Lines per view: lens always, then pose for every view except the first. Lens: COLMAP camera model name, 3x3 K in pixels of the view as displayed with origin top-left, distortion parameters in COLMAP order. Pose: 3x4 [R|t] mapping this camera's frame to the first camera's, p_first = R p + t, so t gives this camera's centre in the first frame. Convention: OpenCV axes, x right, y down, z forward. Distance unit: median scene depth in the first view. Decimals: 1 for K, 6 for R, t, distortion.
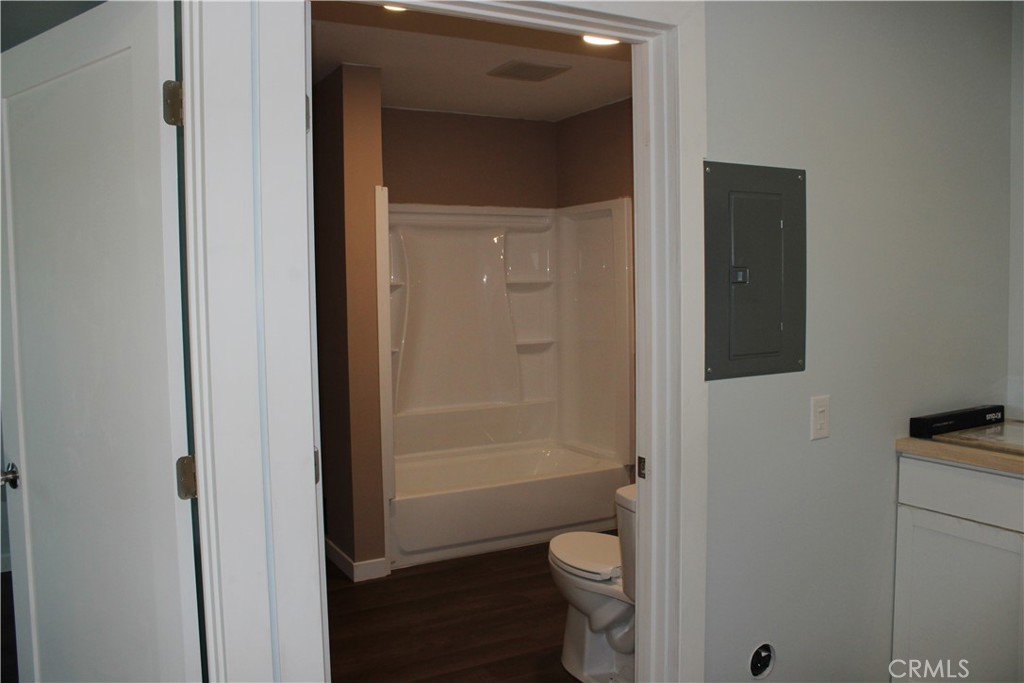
lens RADIAL K [[846.1, 0, 511.5], [0, 846.1, 332.8], [0, 0, 1]] dist [-0.166249, 0.136817]
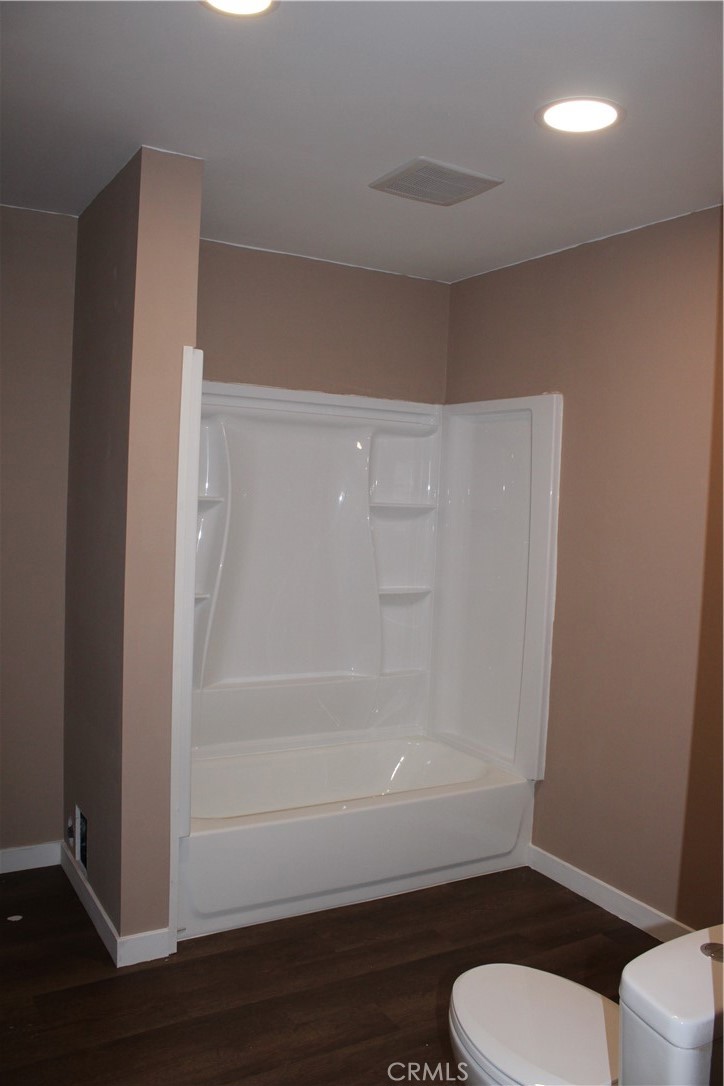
lens RADIAL K [[921.7, 0, 379.3], [0, 921.7, 540.1], [0, 0, 1]] dist [-0.054550, -0.002336]
pose [[0.997689, 0.056402, 0.037899, -0.027388], [-0.056352, 0.998408, -0.002369, -0.030167], [-0.037972, 0.000228, 0.999279, 0.243671]]
